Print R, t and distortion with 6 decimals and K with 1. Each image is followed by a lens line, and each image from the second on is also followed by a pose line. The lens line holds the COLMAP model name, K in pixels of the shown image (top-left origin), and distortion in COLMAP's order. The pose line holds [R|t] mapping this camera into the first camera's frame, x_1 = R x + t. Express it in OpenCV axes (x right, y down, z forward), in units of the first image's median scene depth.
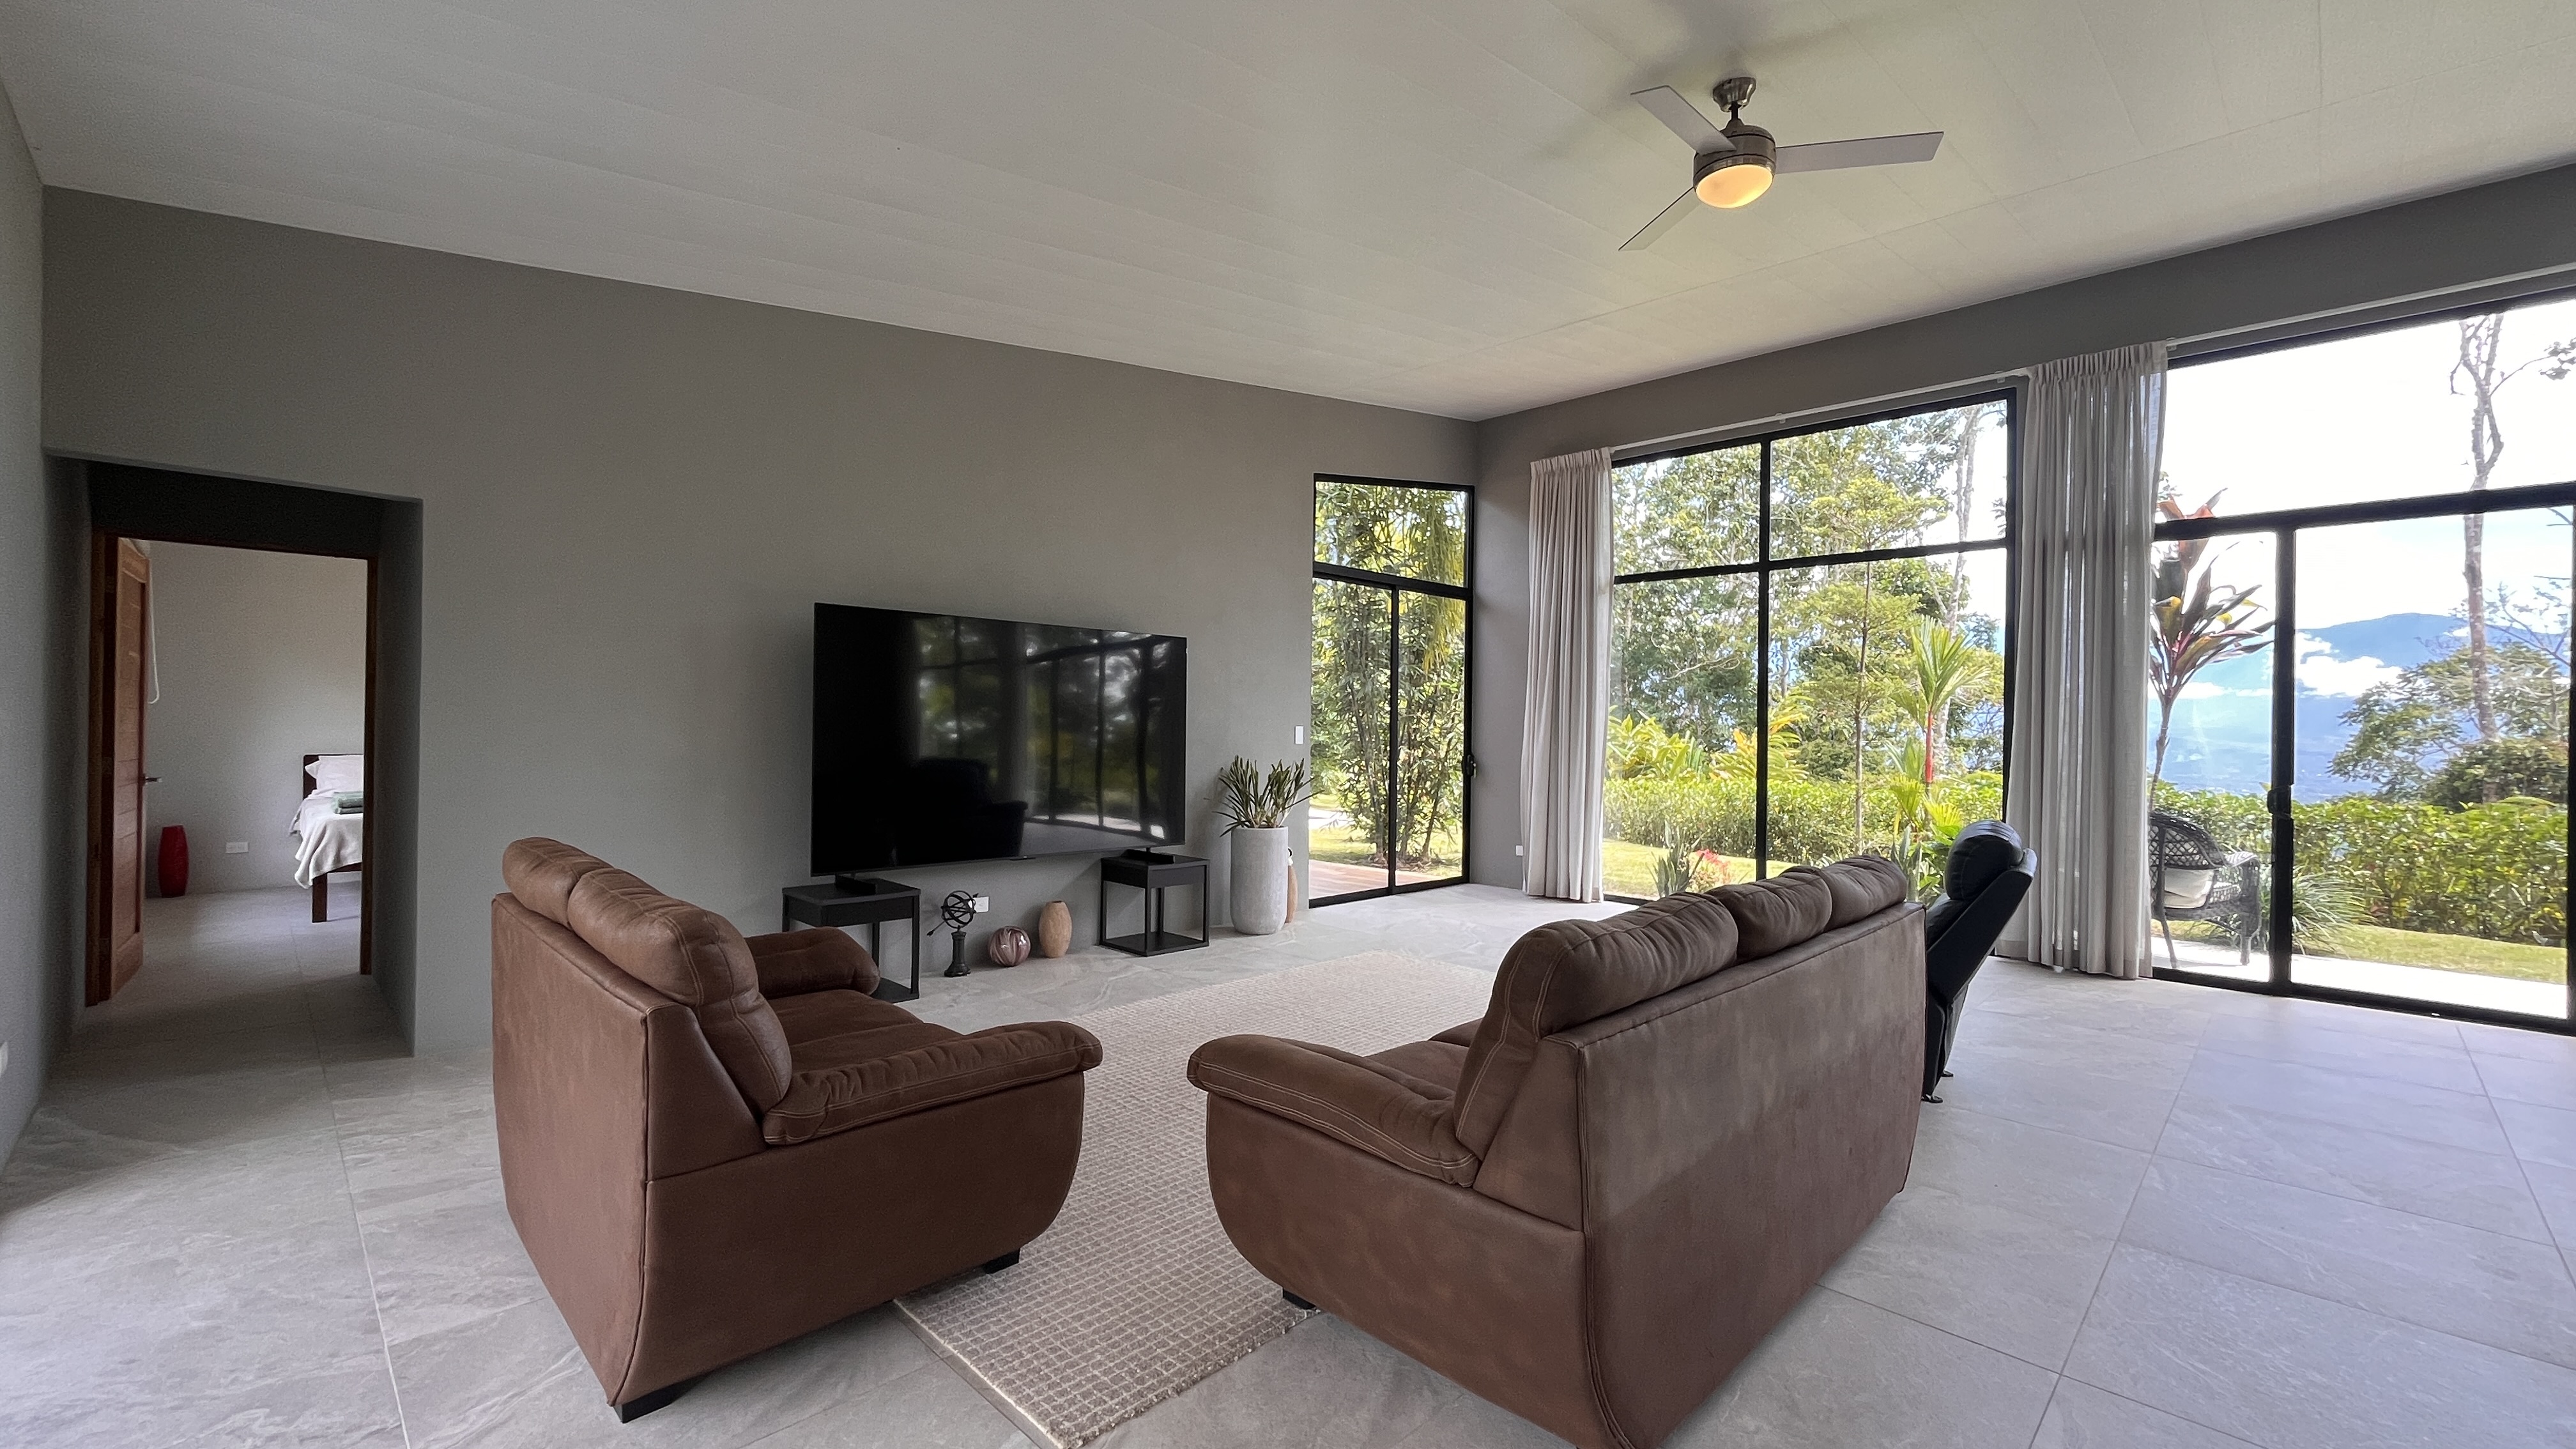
lens RADIAL K [[1045.8, 0, 1279.1], [0, 1045.8, 722.2], [0, 0, 1]] dist [0.000553, -0.000123]
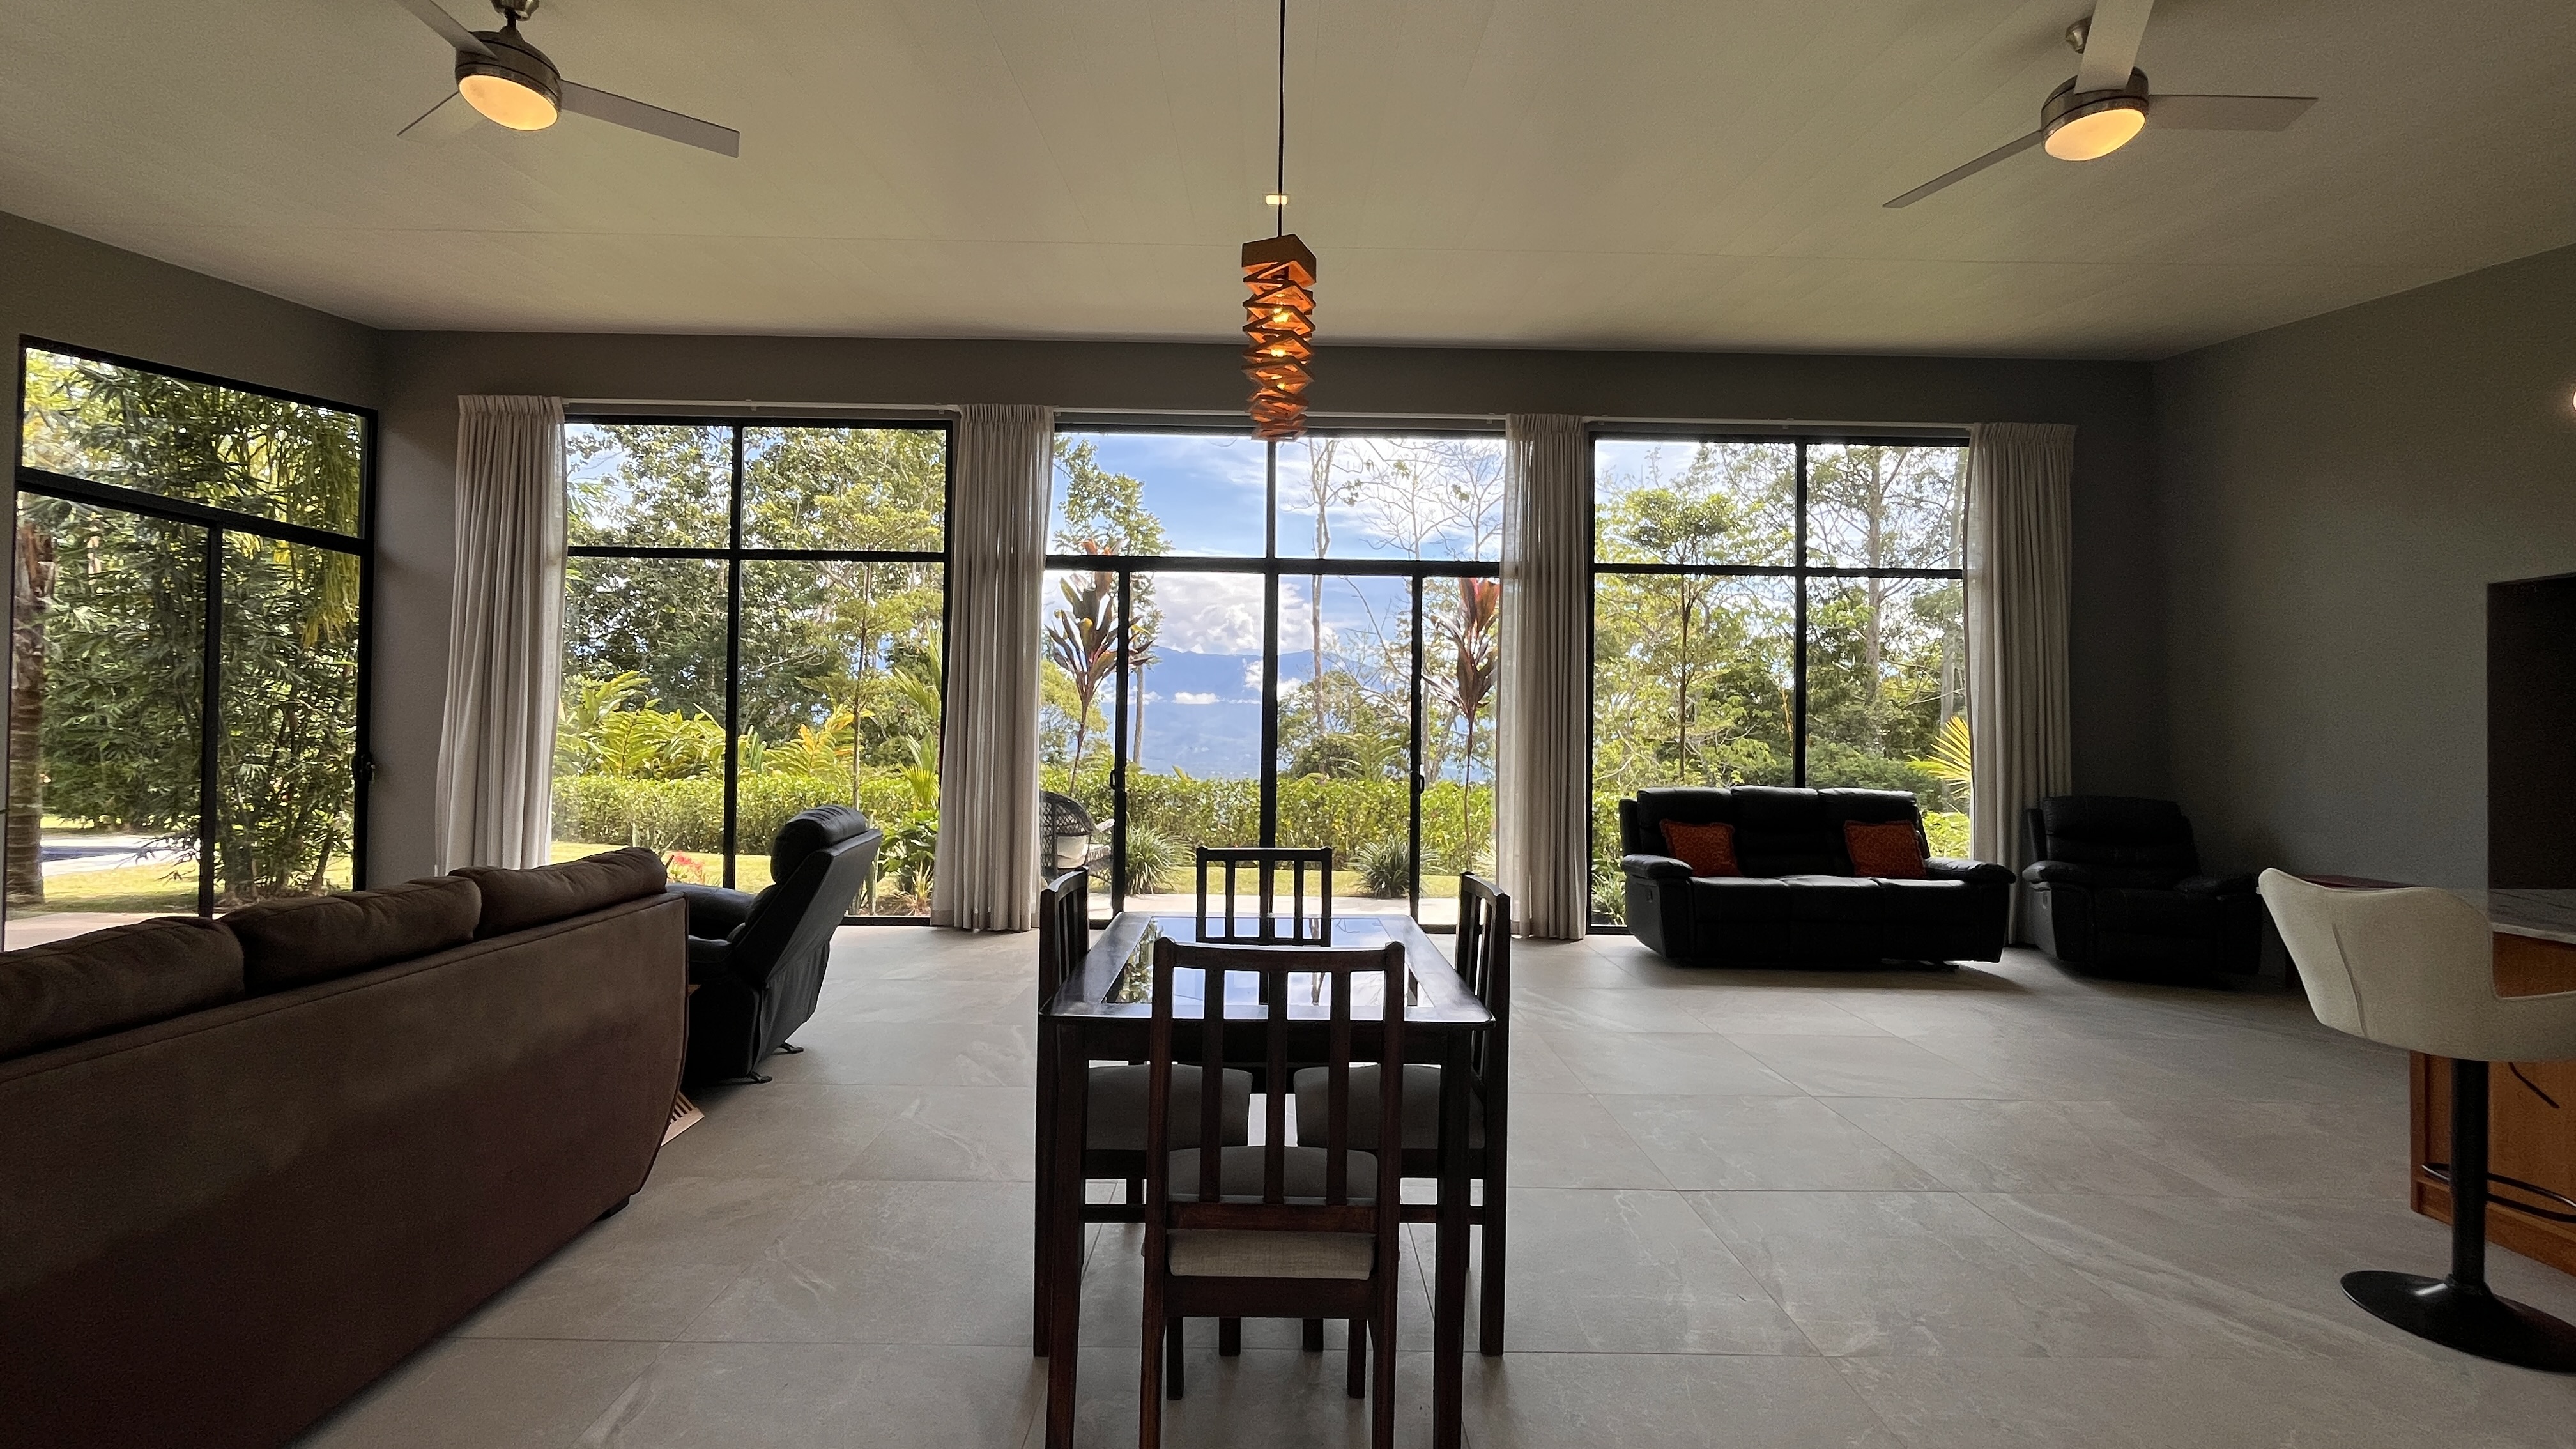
lens RADIAL K [[1049.3, 0, 1276.1], [0, 1049.3, 719.0], [0, 0, 1]] dist [-0.001460, 0.000049]
pose [[0.702434, 0.008583, 0.711698, 0.148567], [-0.008271, 0.999958, -0.003896, 0.004041], [-0.711701, -0.003150, 0.702475, -0.048647]]
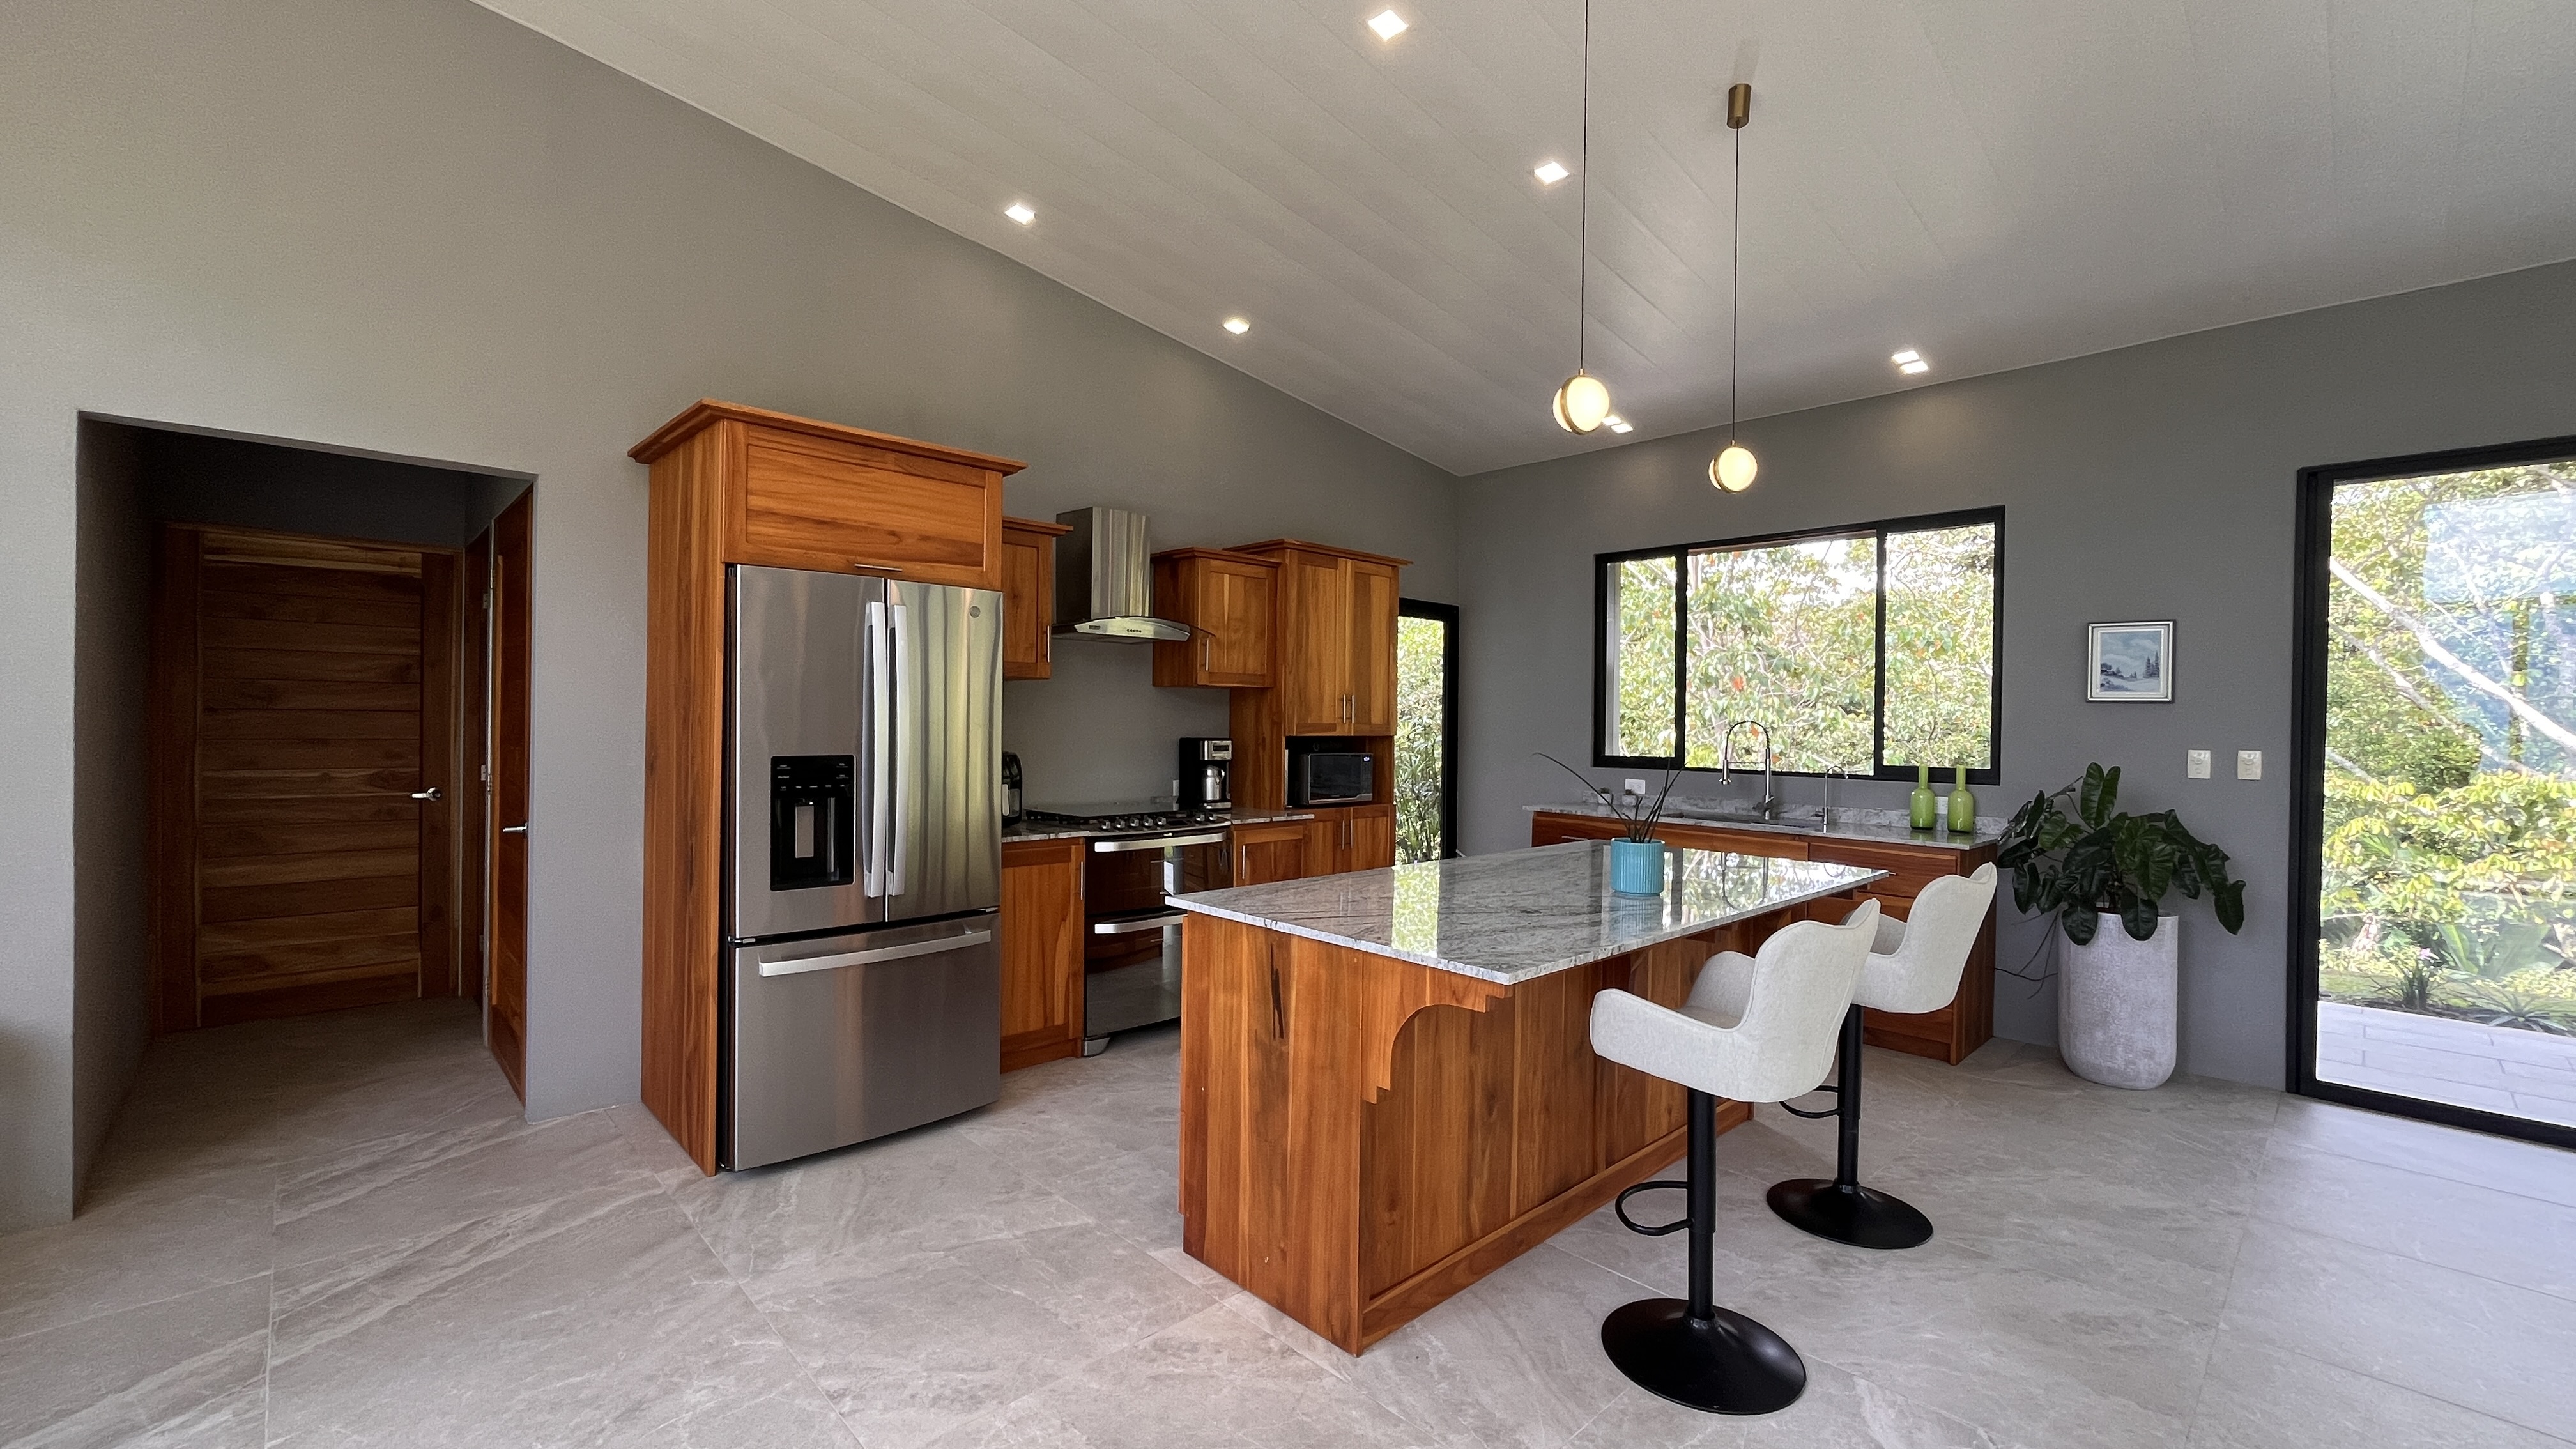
lens RADIAL K [[1045.8, 0, 1279.1], [0, 1045.8, 722.2], [0, 0, 1]] dist [0.000553, -0.000123]
pose [[-0.999335, -0.028777, 0.022407, 0.899776], [-0.028772, 0.999586, 0.000564, 0.004418], [-0.022414, -0.000081, -0.999749, 0.287360]]
